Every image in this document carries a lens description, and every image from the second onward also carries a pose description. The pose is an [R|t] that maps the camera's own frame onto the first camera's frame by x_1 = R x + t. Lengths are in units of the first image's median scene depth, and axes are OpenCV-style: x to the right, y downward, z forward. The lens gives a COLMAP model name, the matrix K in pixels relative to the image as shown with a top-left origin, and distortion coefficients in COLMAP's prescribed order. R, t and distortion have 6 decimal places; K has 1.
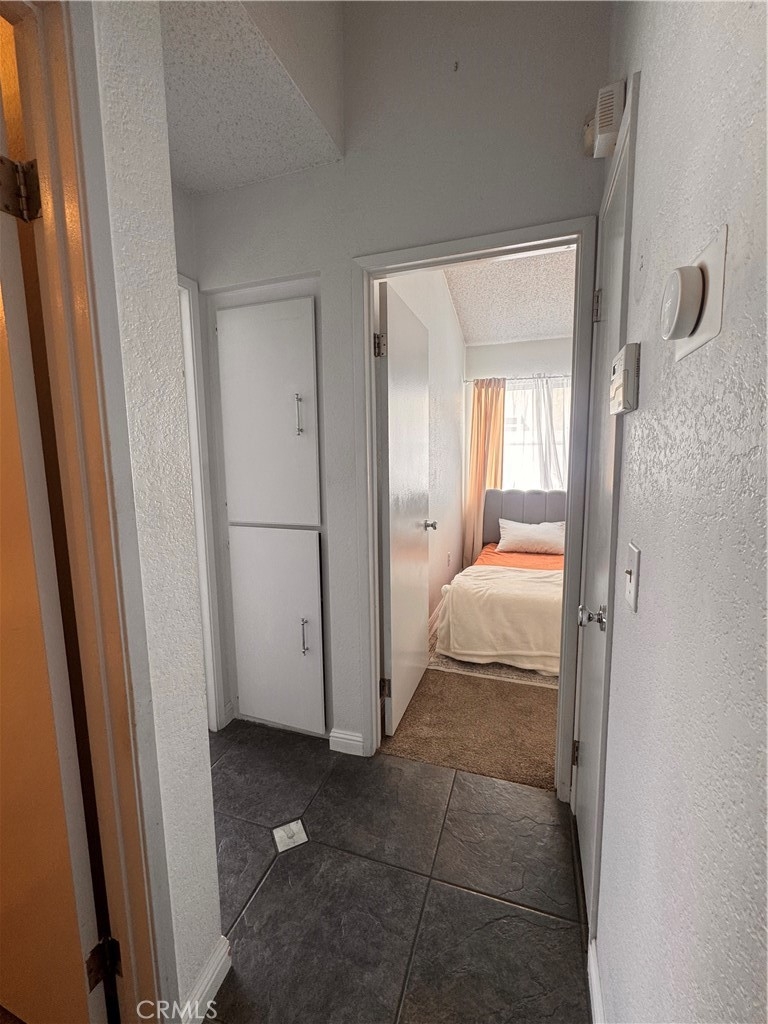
lens RADIAL K [[443.3, 0, 380.8], [0, 443.3, 512.0], [0, 0, 1]] dist [0.000311, 0.000001]
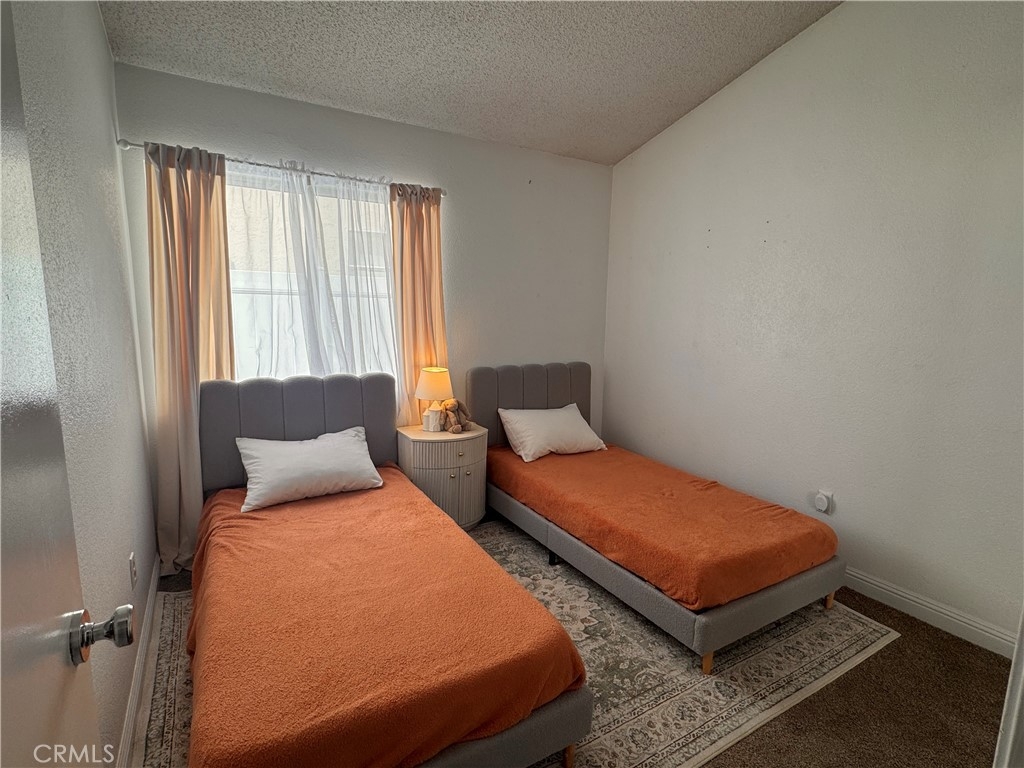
lens RADIAL K [[508.4, 0, 510.3], [0, 508.4, 386.5], [0, 0, 1]] dist [0.013471, 0.000462]
pose [[0.649573, -0.088439, 0.755138, 0.035207], [0.073323, 0.995869, 0.053560, -0.053367], [-0.756755, 0.020578, 0.653374, 0.387191]]
